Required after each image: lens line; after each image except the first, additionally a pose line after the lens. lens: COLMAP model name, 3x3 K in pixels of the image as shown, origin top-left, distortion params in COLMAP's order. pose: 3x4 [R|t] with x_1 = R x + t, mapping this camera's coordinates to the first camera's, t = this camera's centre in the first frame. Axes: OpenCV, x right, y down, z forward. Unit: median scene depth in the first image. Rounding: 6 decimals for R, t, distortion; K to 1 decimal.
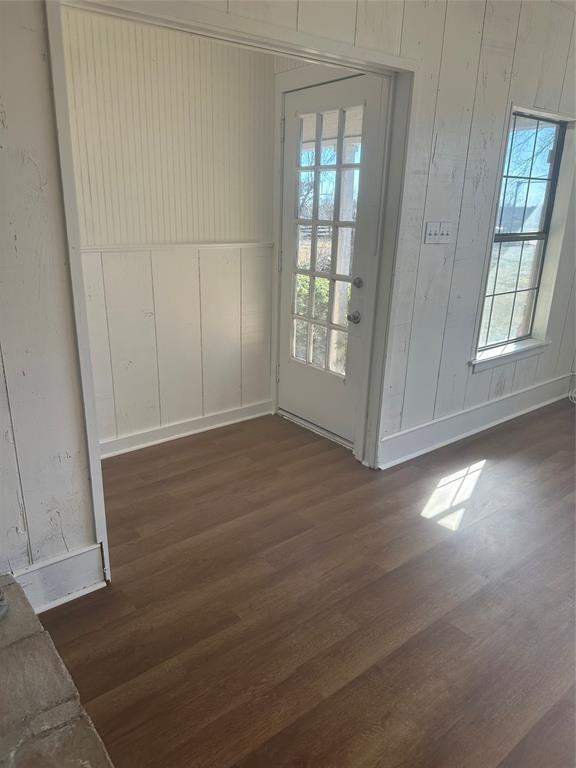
lens RADIAL K [[537.5, 0, 288.0], [0, 537.5, 384.0], [0, 0, 1]] dist [-0.000170, -0.000125]
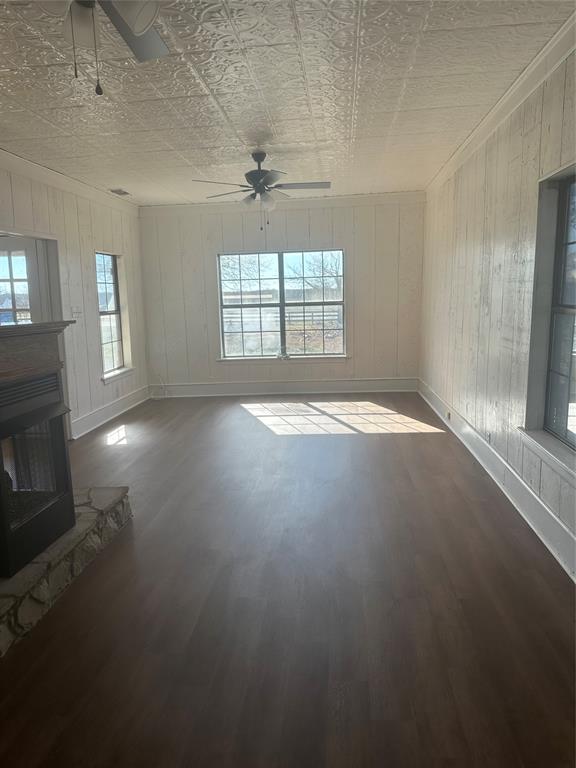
lens RADIAL K [[537.5, 0, 288.0], [0, 537.5, 384.0], [0, 0, 1]] dist [-0.000170, -0.000125]
pose [[0.686885, -0.155341, 0.709970, -0.524801], [0.263256, 0.963730, -0.043832, 0.220609], [-0.677411, 0.217011, 0.702866, -0.713088]]
